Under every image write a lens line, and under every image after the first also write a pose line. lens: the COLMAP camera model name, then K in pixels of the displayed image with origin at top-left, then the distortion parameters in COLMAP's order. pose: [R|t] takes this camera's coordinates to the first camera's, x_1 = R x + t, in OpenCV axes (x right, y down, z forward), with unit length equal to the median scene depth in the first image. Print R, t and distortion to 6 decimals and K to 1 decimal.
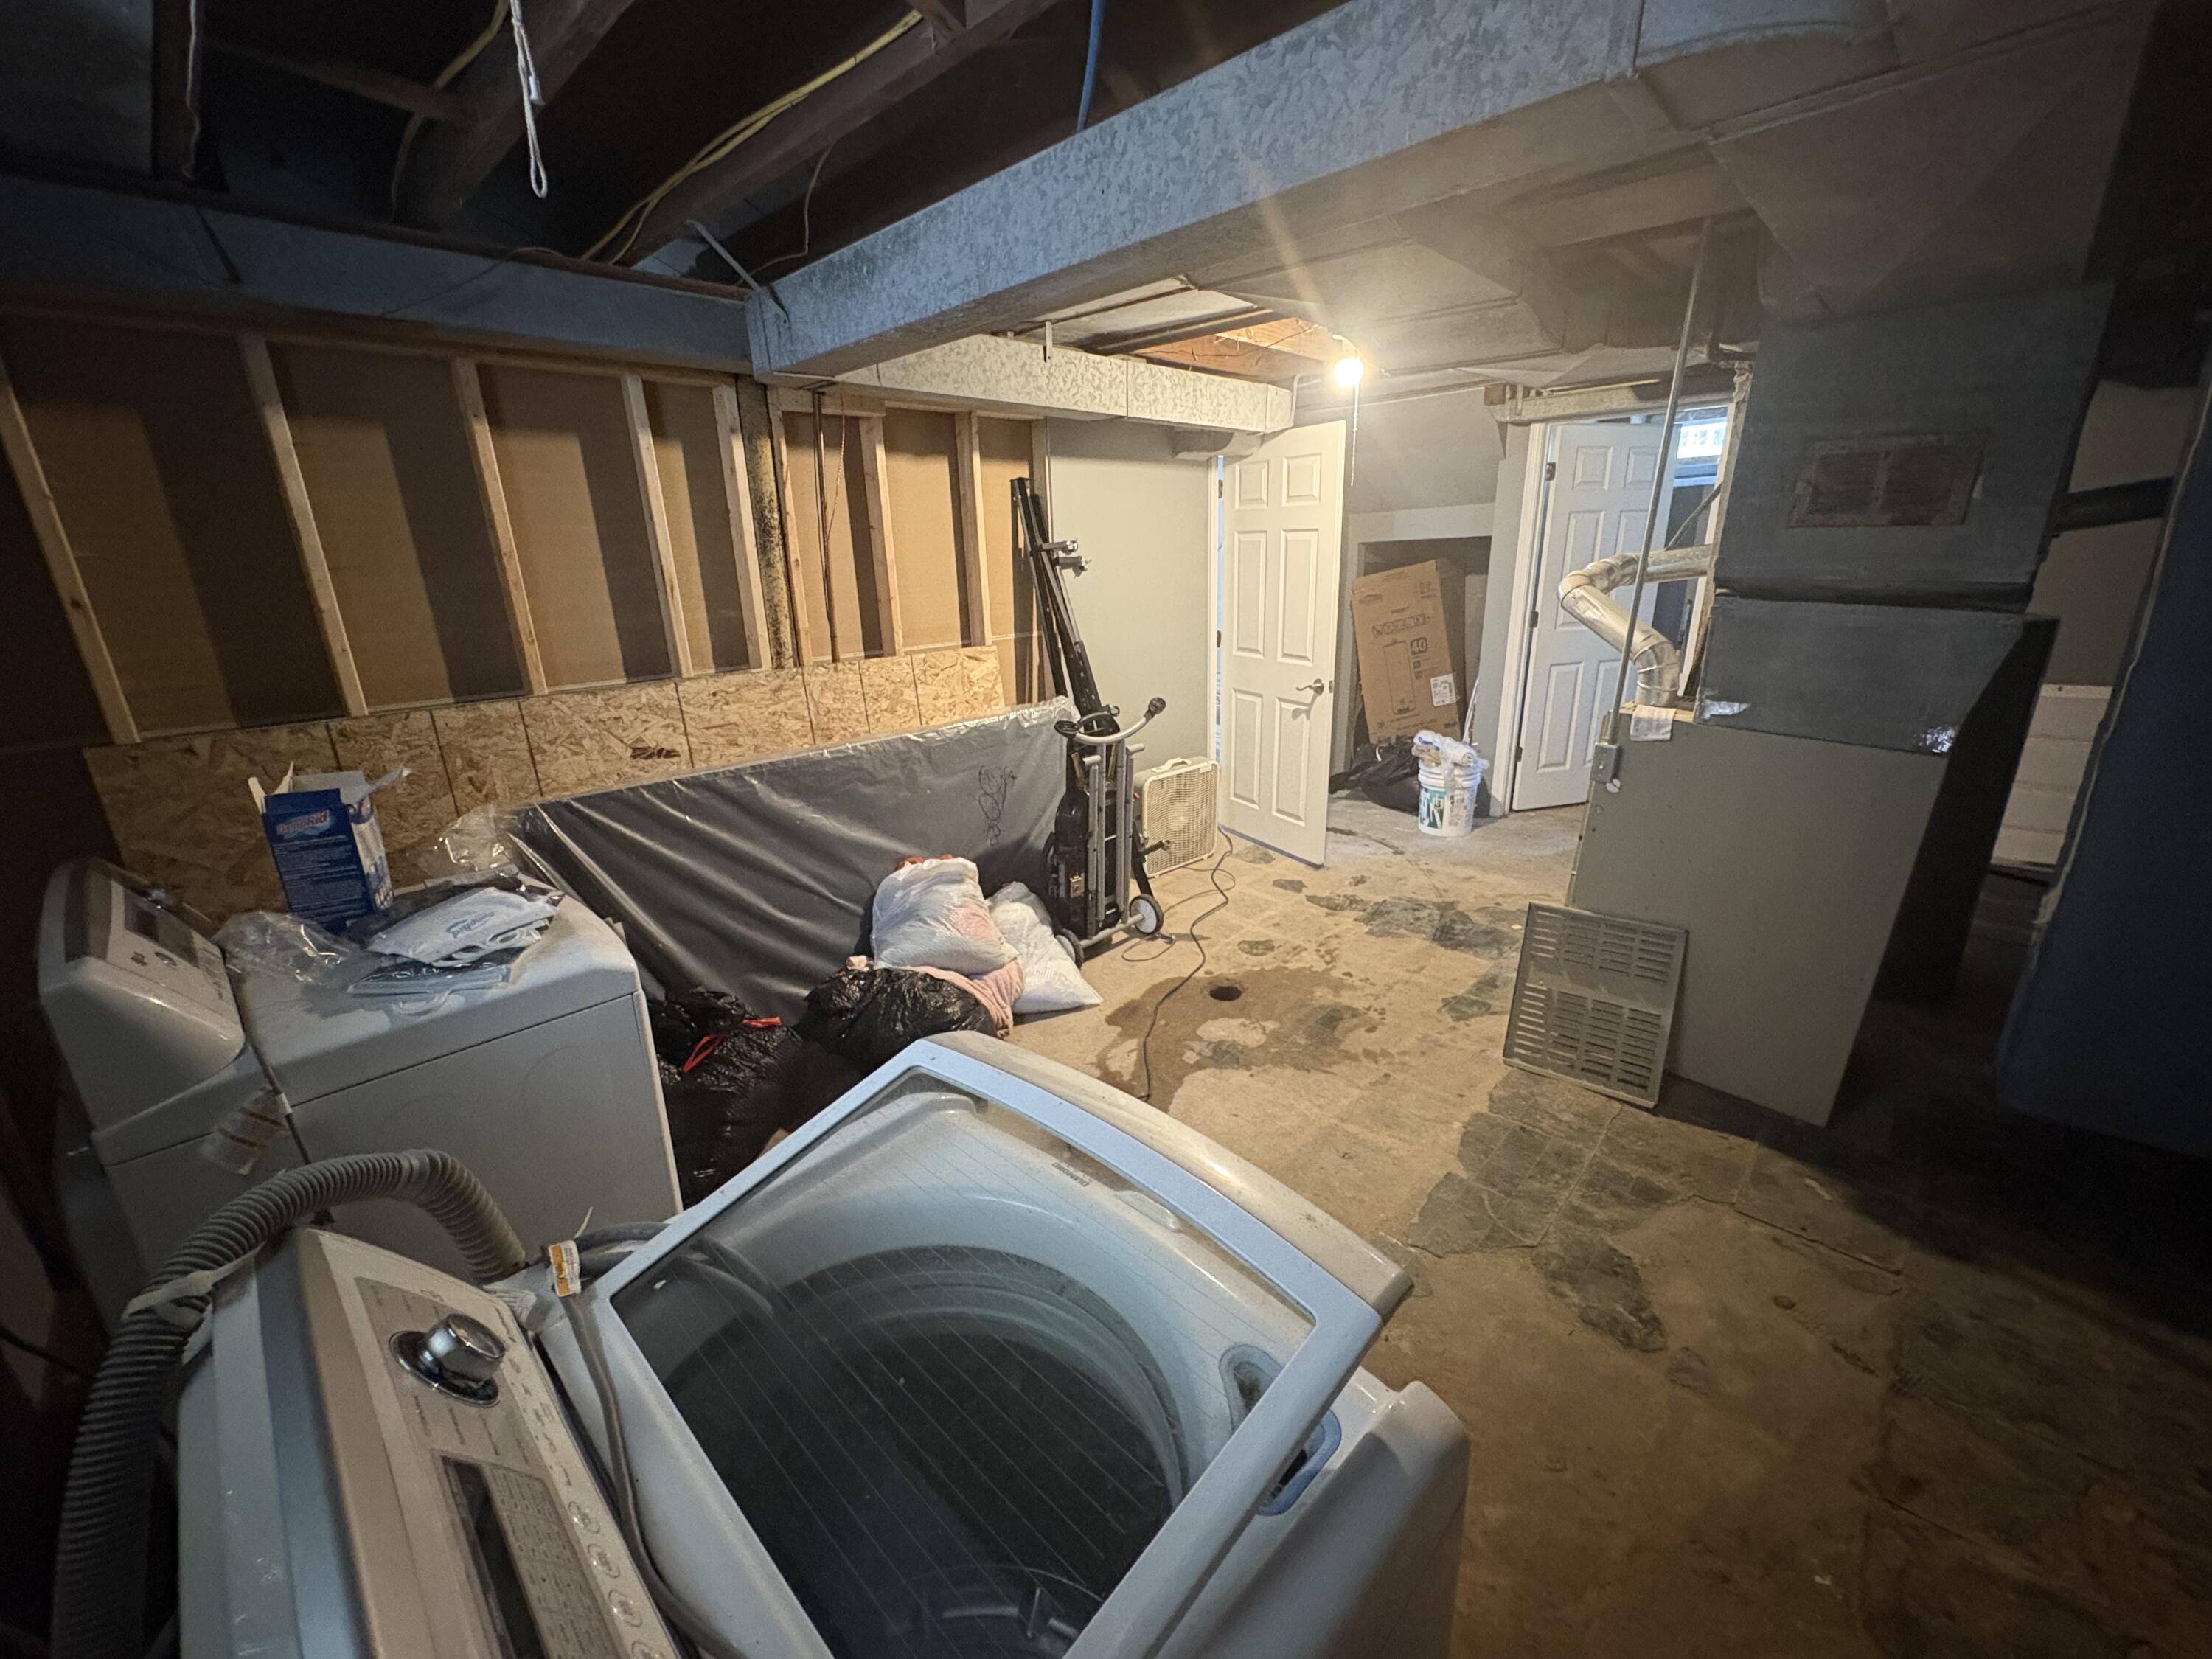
lens RADIAL K [[887.3, 0, 1102.4], [0, 887.3, 824.9], [0, 0, 1]] dist [-0.001582, 0.000178]
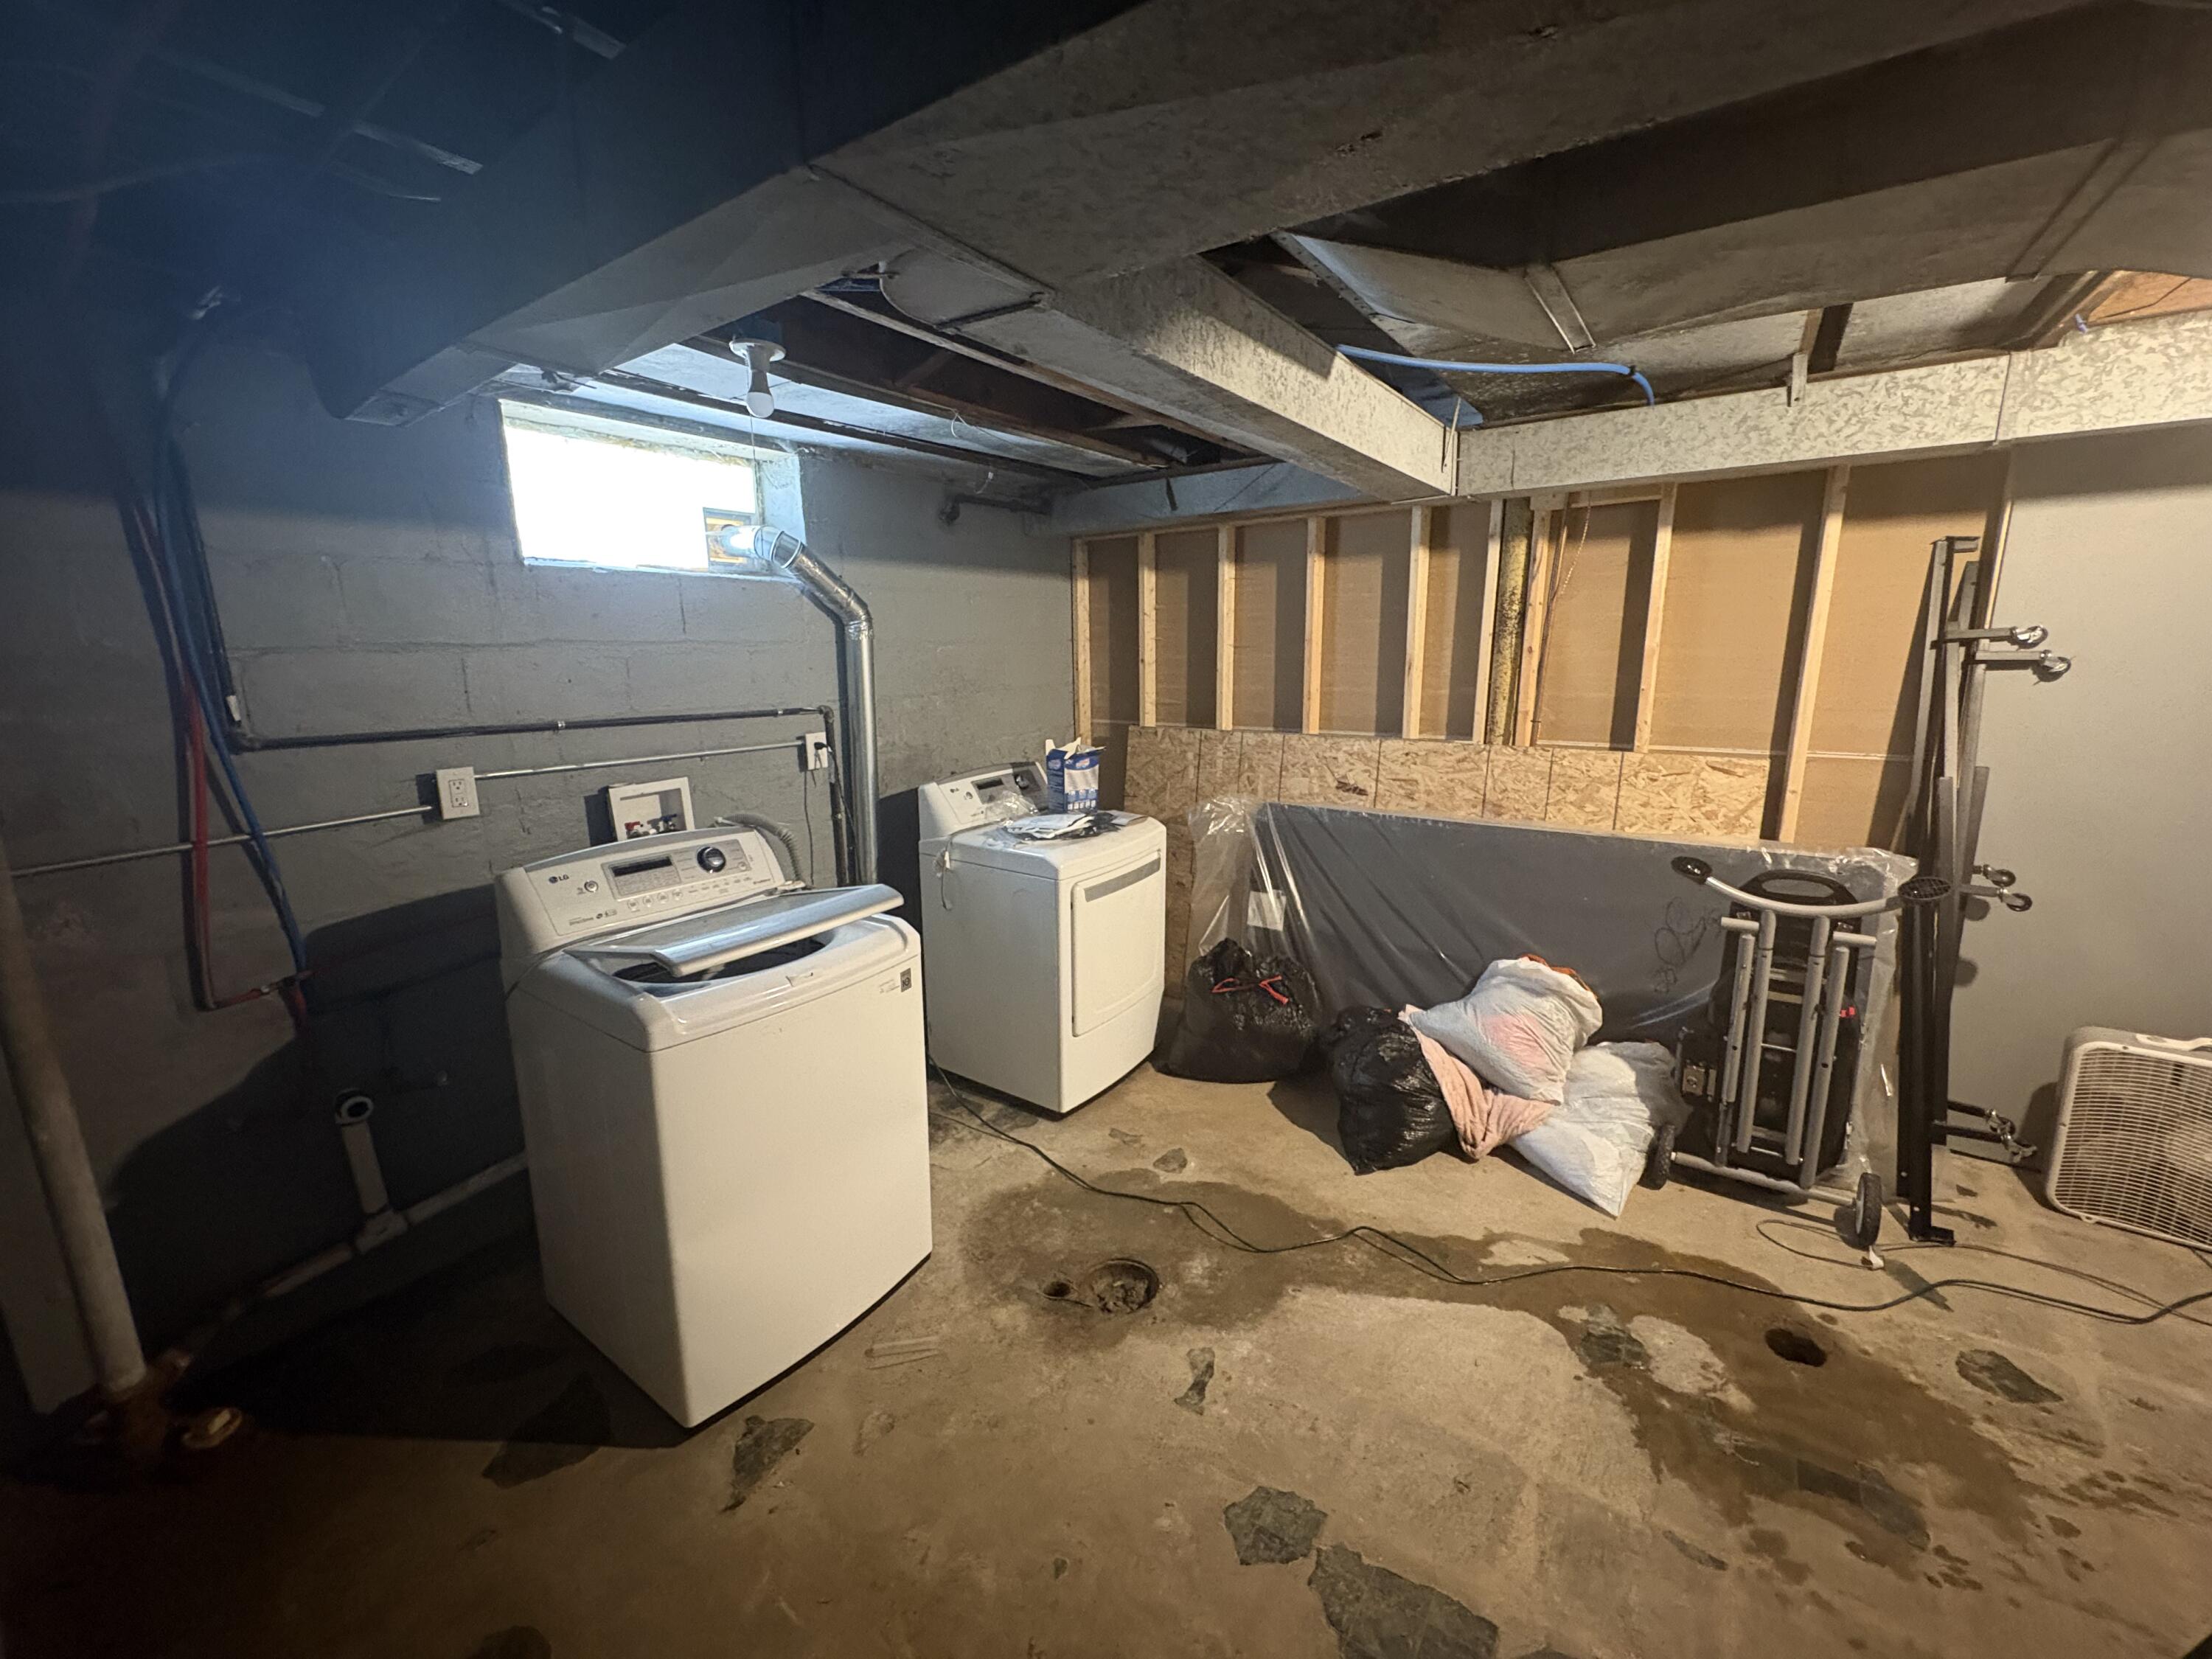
lens RADIAL K [[887.3, 0, 1102.0], [0, 887.3, 819.0], [0, 0, 1]] dist [-0.001582, 0.000178]
pose [[0.151986, 0.220508, -0.963471, 0.637189], [-0.282435, 0.943839, 0.171461, -0.142207], [0.947170, 0.246059, 0.205729, 0.348043]]
